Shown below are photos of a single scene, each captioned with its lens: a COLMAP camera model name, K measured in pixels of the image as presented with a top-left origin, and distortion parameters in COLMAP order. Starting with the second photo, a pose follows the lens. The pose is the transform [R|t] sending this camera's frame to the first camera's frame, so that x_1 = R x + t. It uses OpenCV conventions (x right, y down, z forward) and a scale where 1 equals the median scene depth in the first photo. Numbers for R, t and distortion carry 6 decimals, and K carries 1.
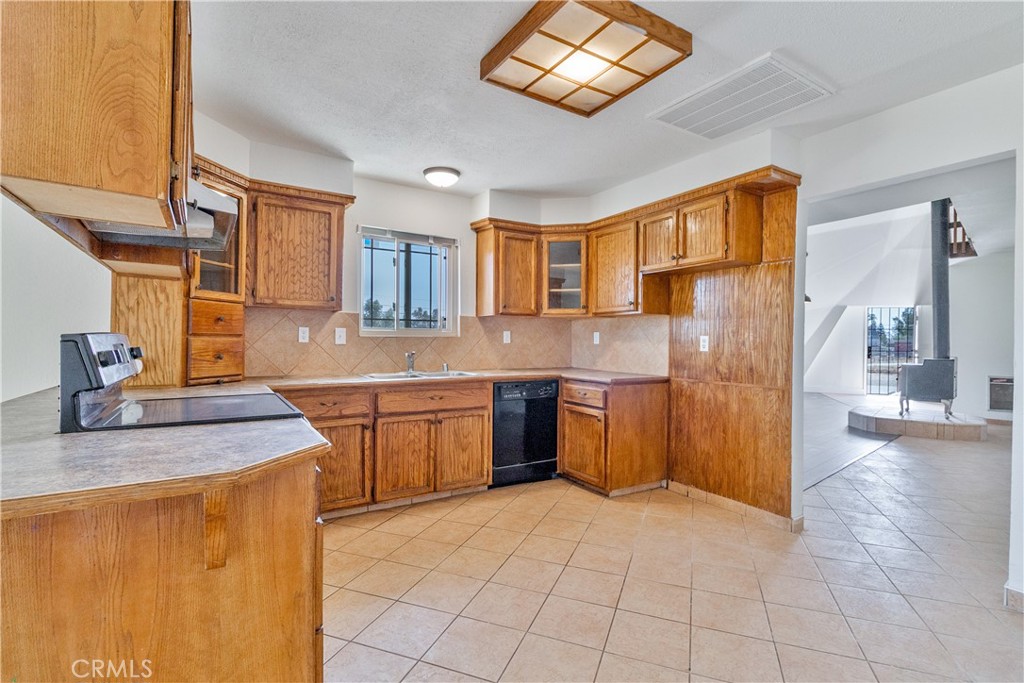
lens RADIAL K [[480.7, 0, 512.0], [0, 480.7, 341.5], [0, 0, 1]] dist [0.002120, 0.000338]
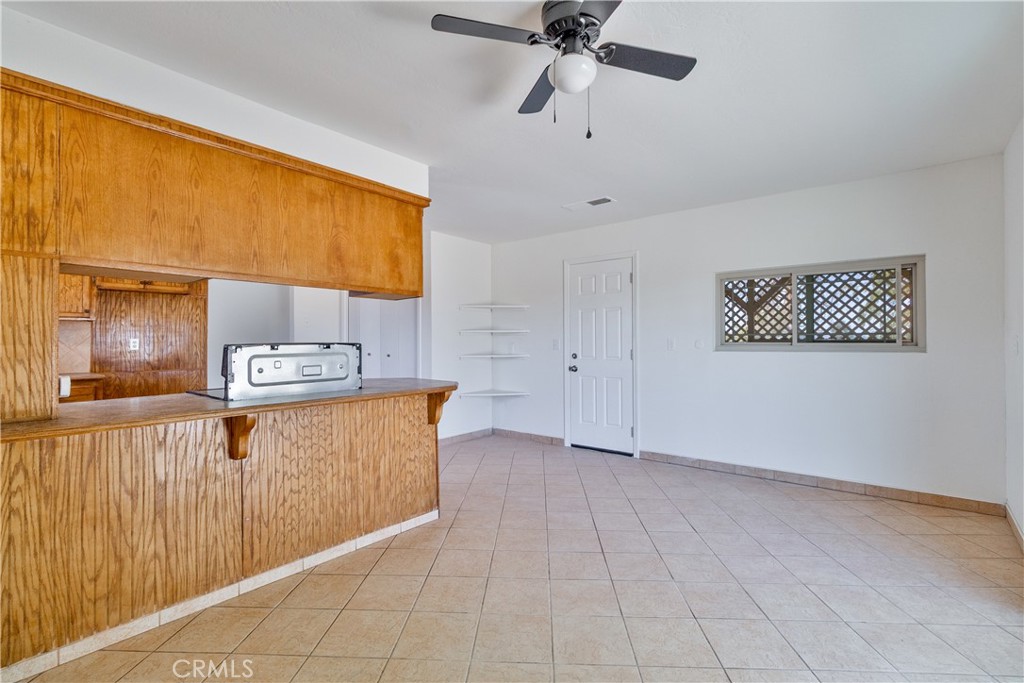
lens RADIAL K [[478.7, 0, 511.5], [0, 478.7, 329.4], [0, 0, 1]] dist [0.000100, -0.000011]
pose [[-0.303000, 0.008949, 0.952948, -1.187124], [0.004636, 0.999958, -0.007917, -0.022090], [-0.952979, 0.002019, -0.303029, 0.371340]]
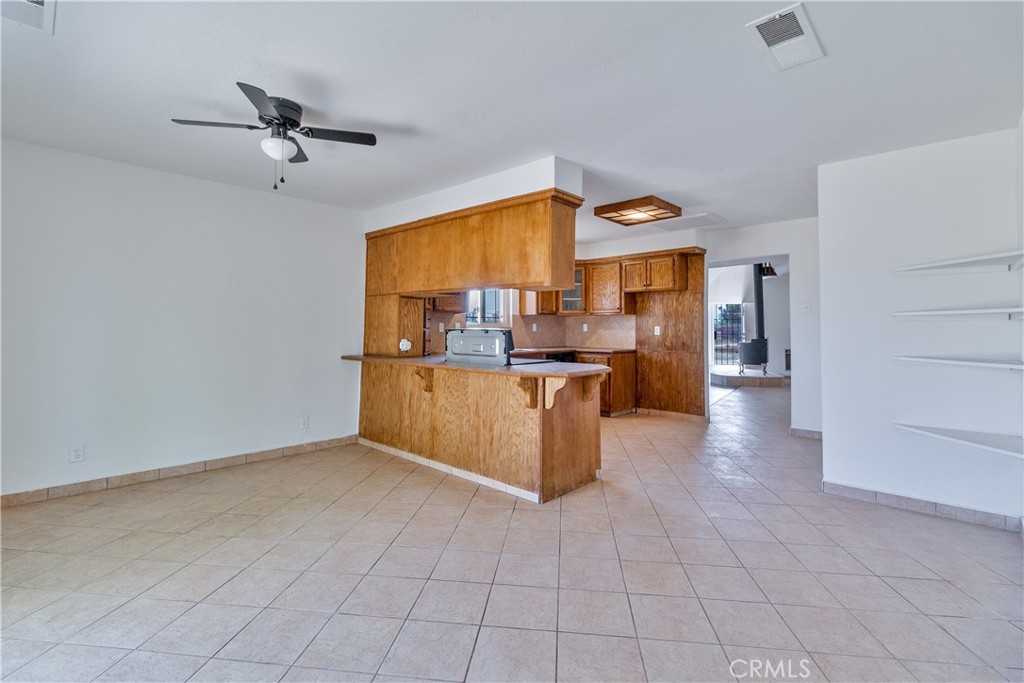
lens RADIAL K [[469.8, 0, 508.5], [0, 469.8, 312.8], [0, 0, 1]] dist [0.000762, 0.000074]
pose [[0.969541, 0.000846, 0.244928, -0.580902], [0.007263, 0.999455, -0.032205, -0.009855], [-0.244822, 0.033003, 0.969006, -0.600570]]
